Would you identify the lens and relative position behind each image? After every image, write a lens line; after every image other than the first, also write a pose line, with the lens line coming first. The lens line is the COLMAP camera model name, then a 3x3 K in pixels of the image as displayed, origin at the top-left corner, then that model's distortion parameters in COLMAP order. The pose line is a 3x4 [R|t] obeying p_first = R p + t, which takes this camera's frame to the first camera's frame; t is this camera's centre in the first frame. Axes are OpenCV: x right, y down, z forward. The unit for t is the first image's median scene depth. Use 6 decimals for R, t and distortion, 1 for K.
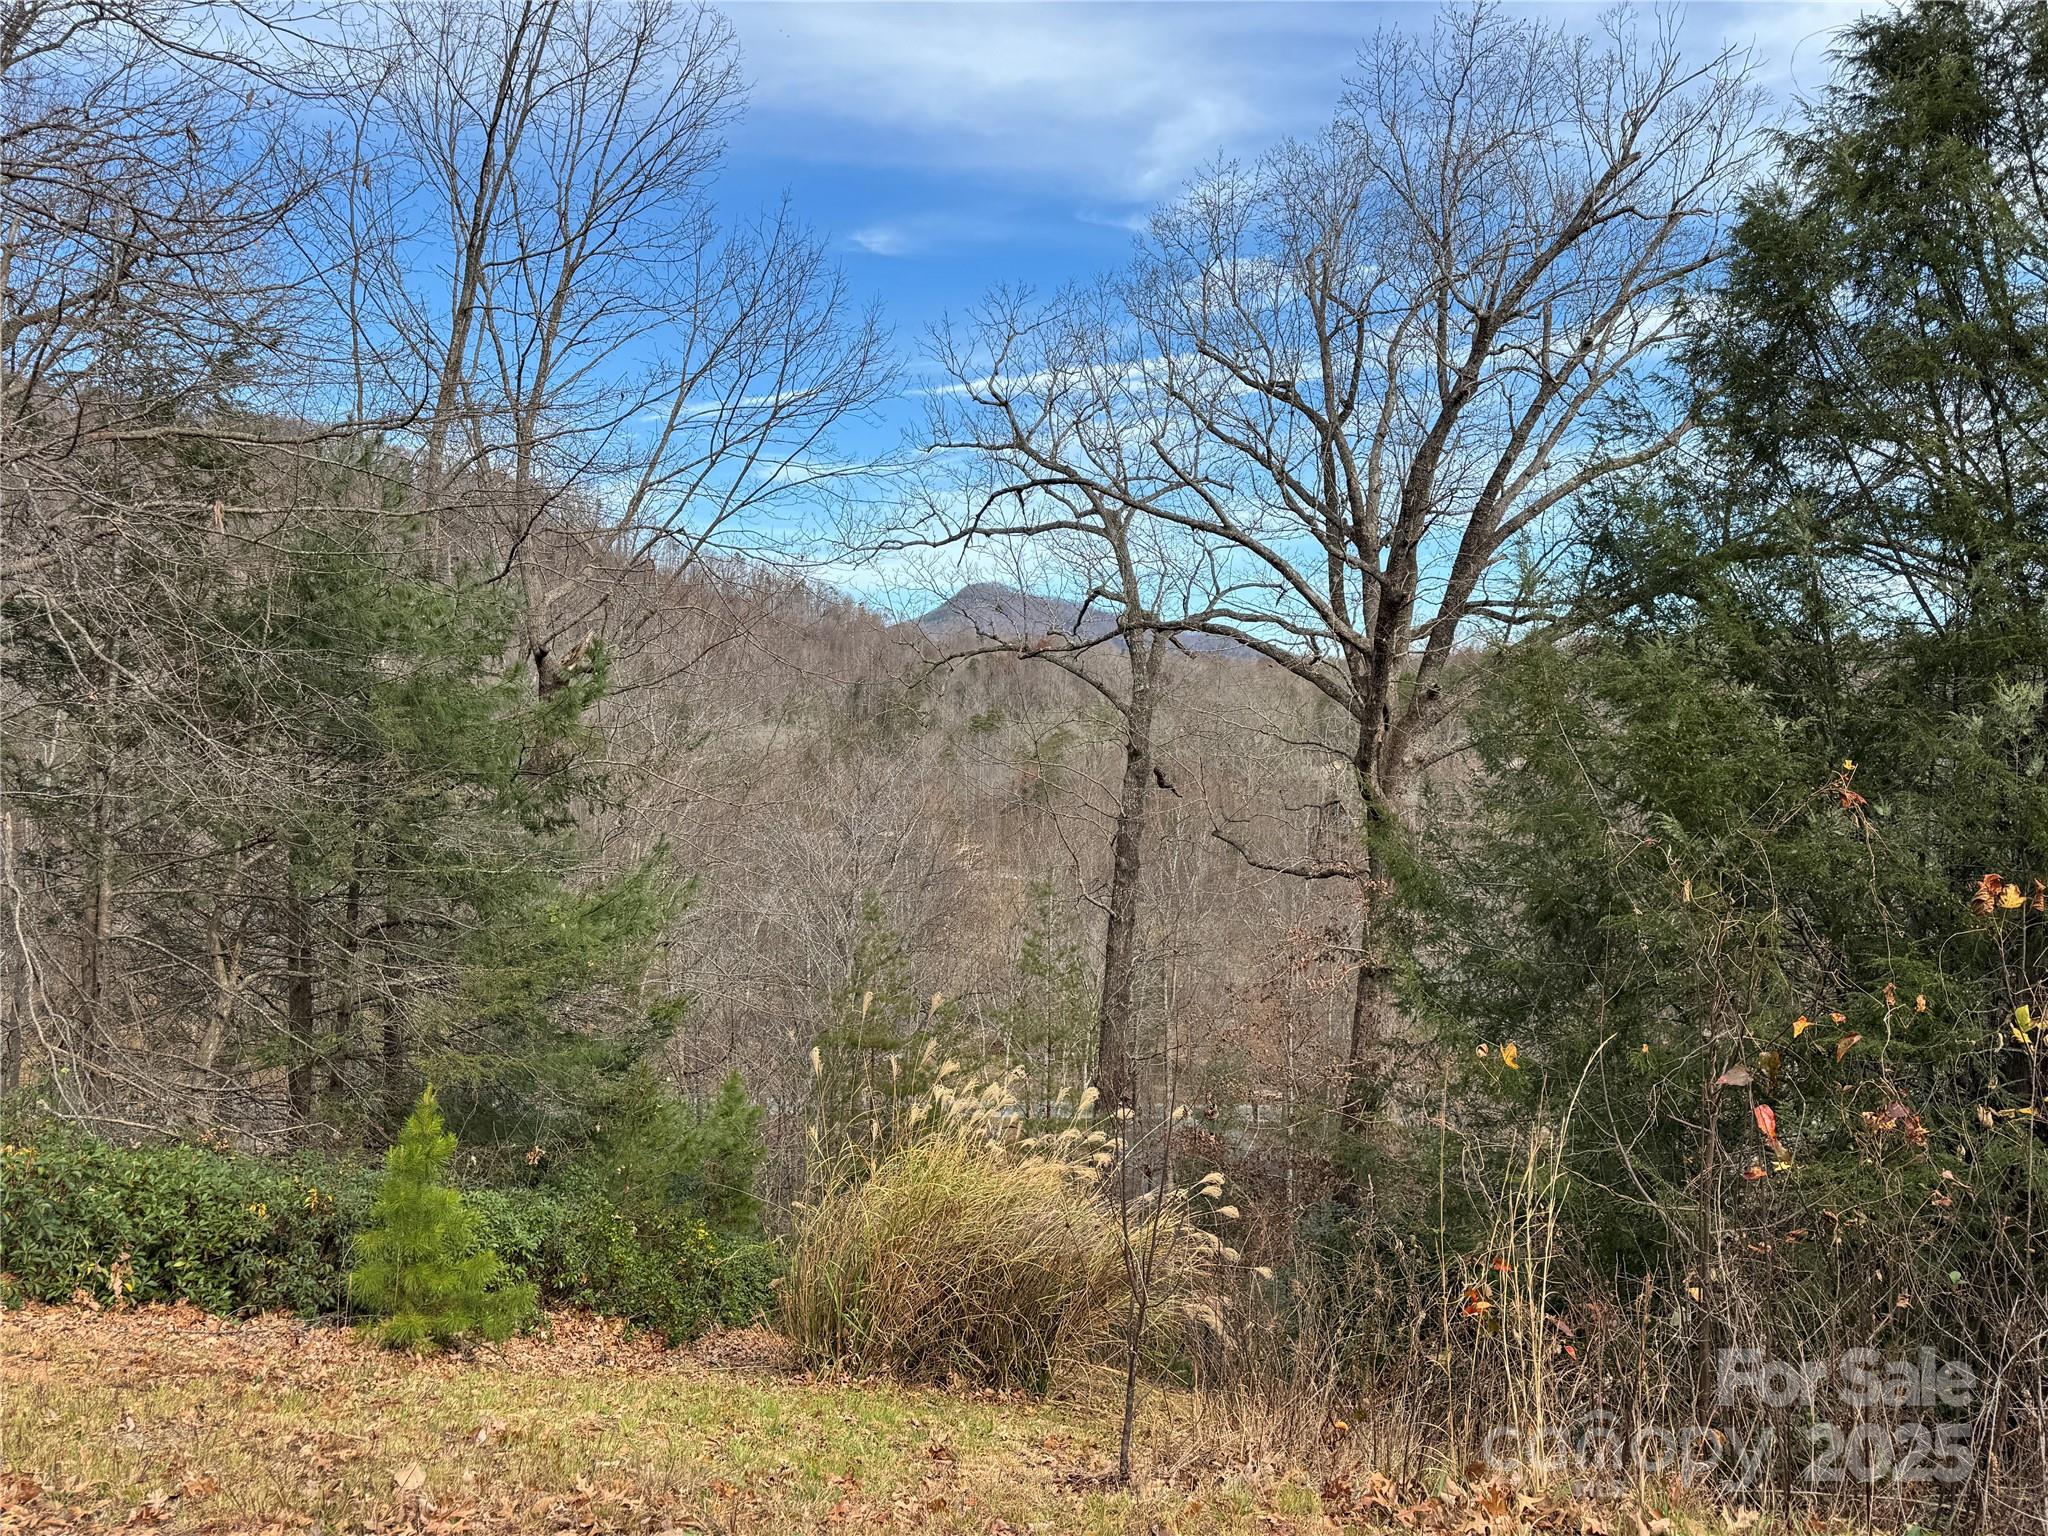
lens RADIAL K [[1619.0, 0, 1024.0], [0, 1619.0, 768.0], [0, 0, 1]] dist [0.041404, -0.073884]
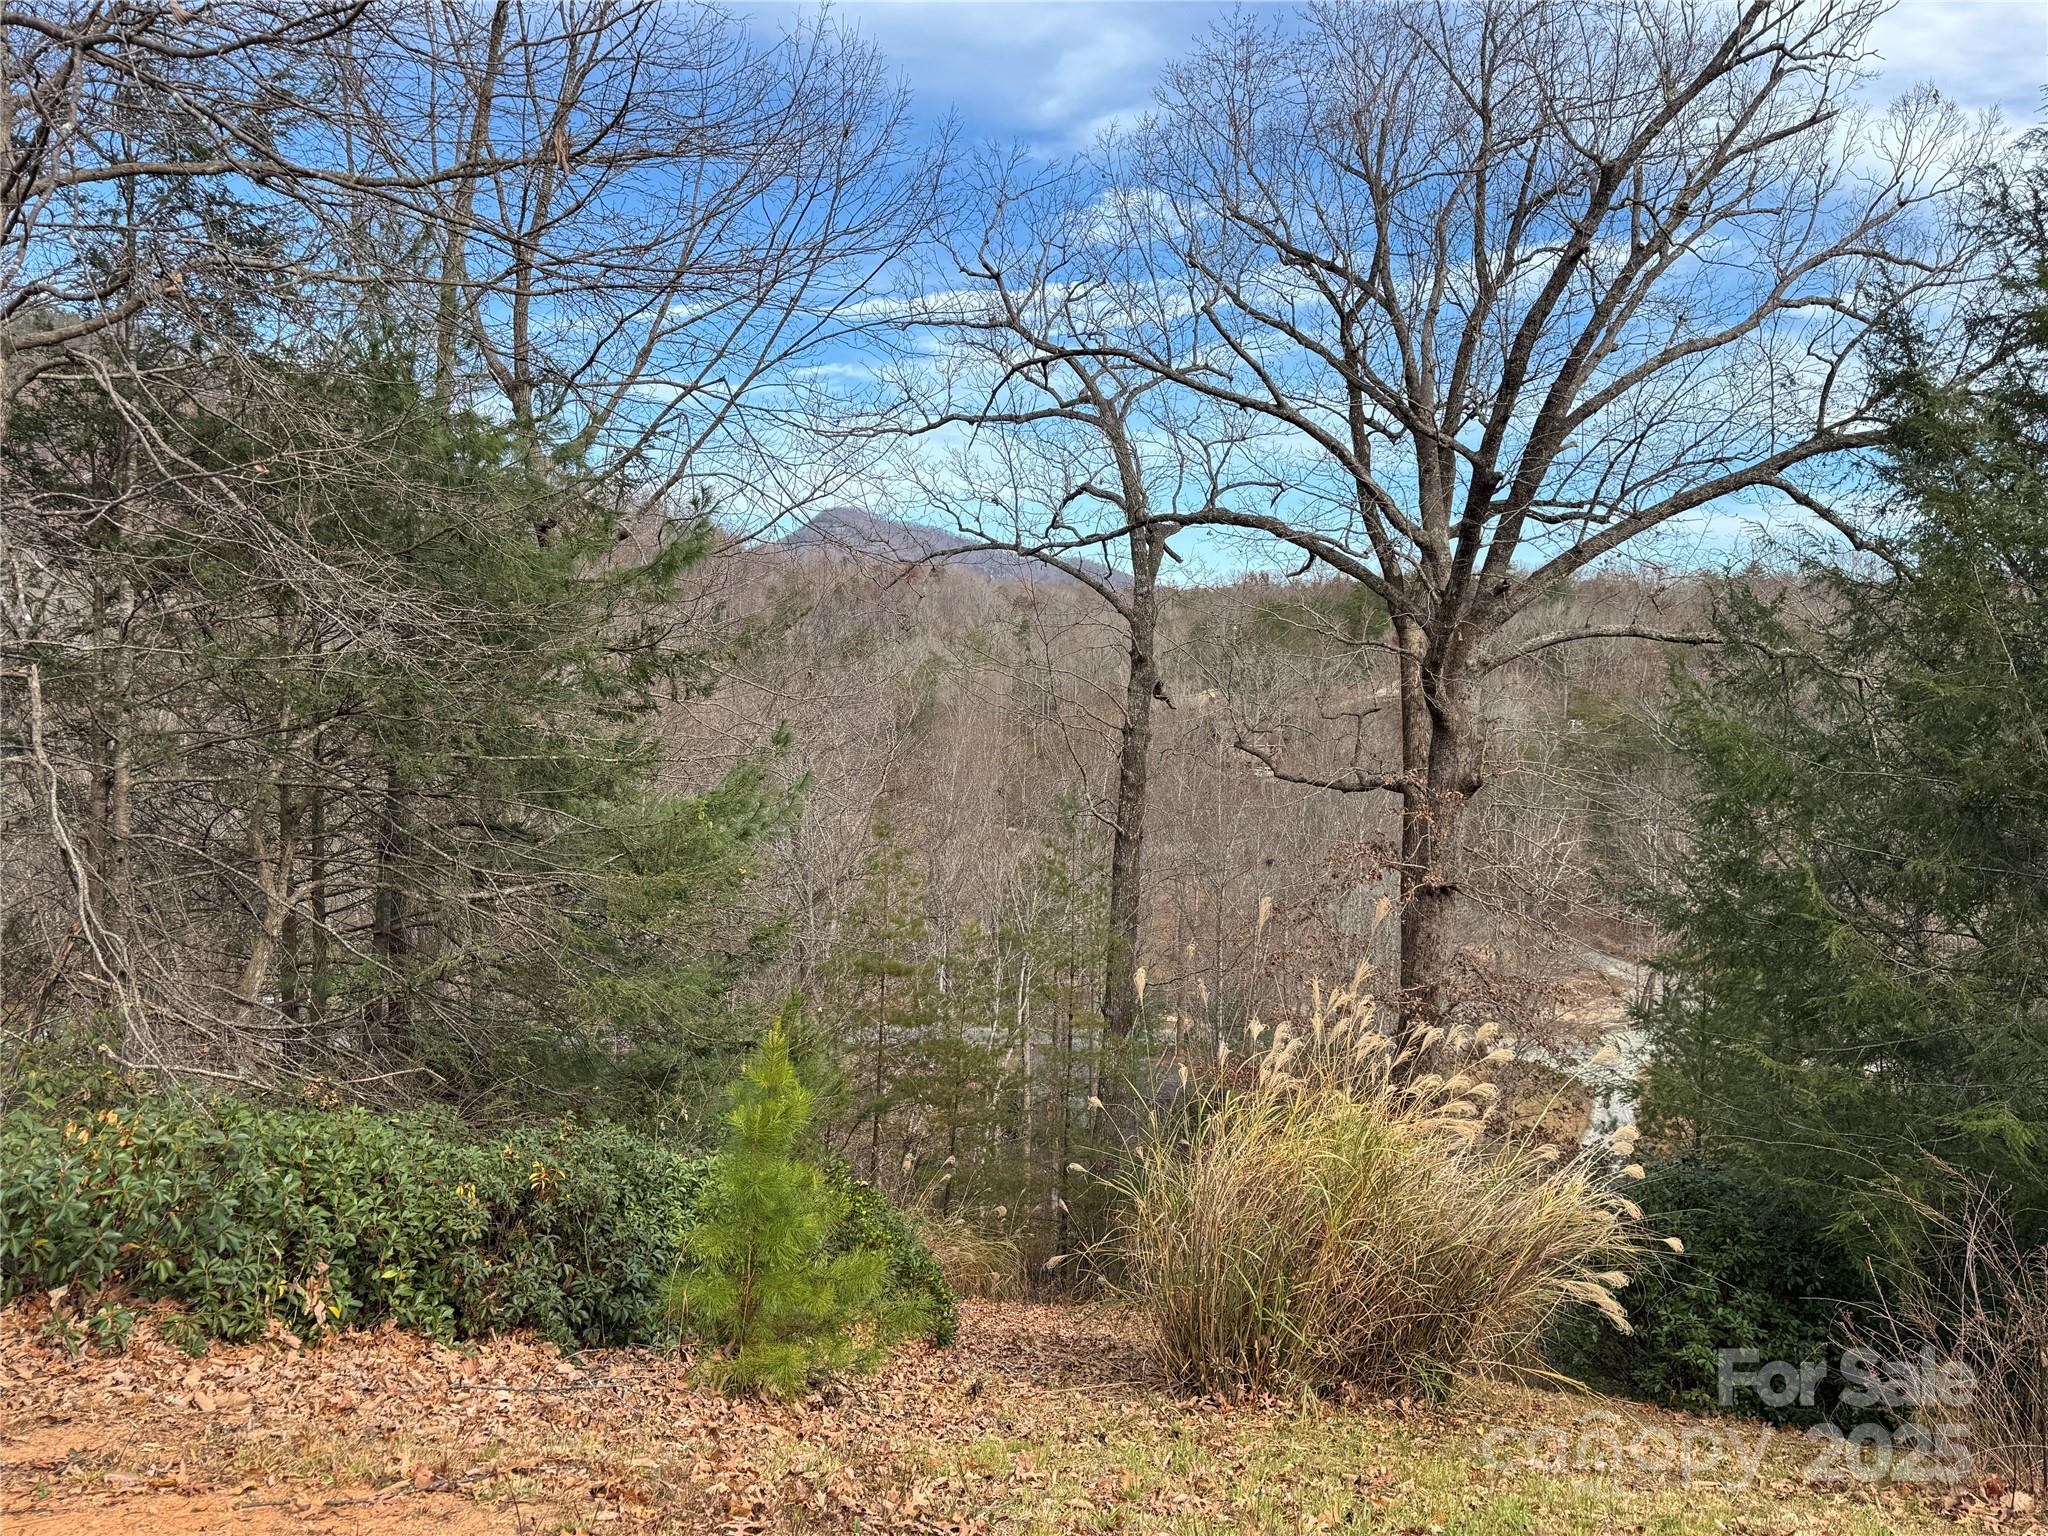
lens RADIAL K [[1637.4, 0, 1024.0], [0, 1637.4, 768.0], [0, 0, 1]] dist [0.099776, -0.202623]
pose [[0.997120, 0.004546, 0.075703, -0.092724], [-0.007981, 0.998949, 0.045128, 0.014962], [-0.075418, -0.045602, 0.996109, 0.082634]]
